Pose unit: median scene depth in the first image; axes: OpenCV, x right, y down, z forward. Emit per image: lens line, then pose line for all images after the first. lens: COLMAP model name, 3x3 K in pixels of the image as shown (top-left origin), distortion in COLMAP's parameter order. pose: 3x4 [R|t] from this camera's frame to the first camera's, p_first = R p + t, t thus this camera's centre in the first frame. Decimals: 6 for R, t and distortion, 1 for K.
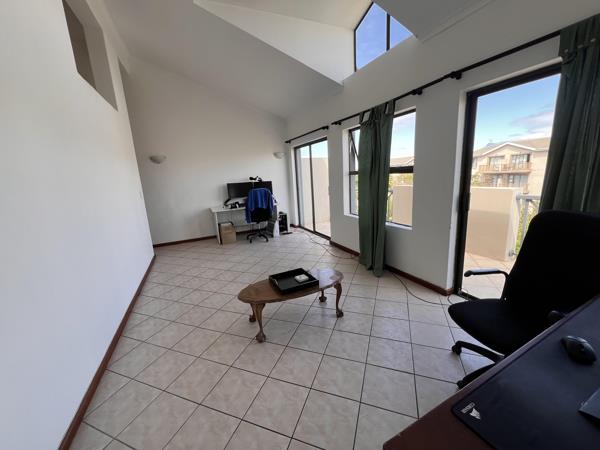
lens RADIAL K [[239.4, 0, 300.4], [0, 239.4, 224.0], [0, 0, 1]] dist [-0.002168, -0.000095]
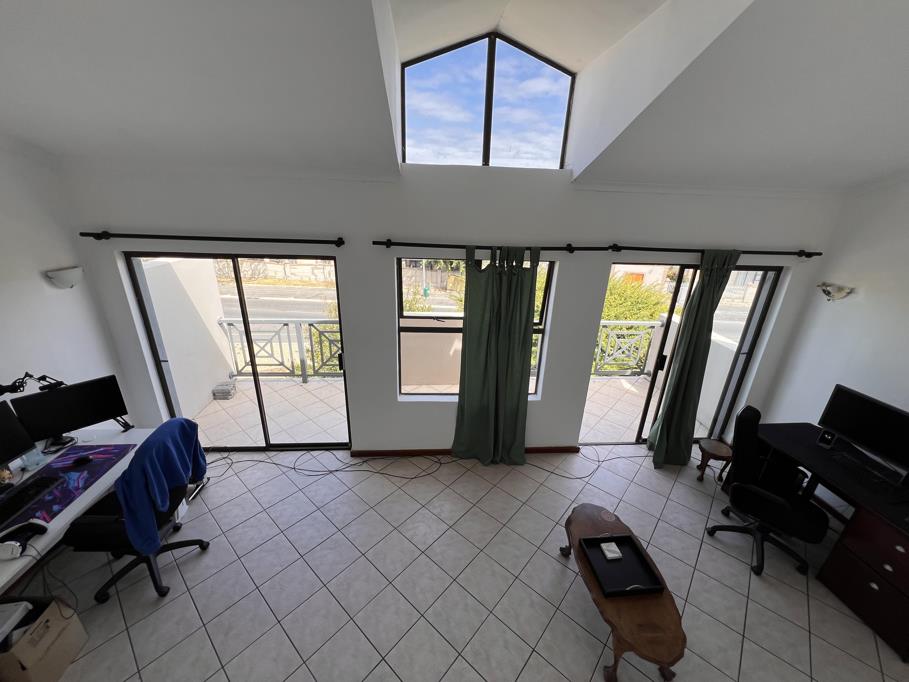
lens RADIAL K [[362.7, 0, 455.1], [0, 362.7, 339.5], [0, 0, 1]] dist [-0.002168, -0.000095]
pose [[0.331822, -0.271192, 0.903520, -0.440678], [0.147974, 0.960893, 0.234069, -0.305980], [-0.931664, 0.056029, 0.358975, 0.472997]]
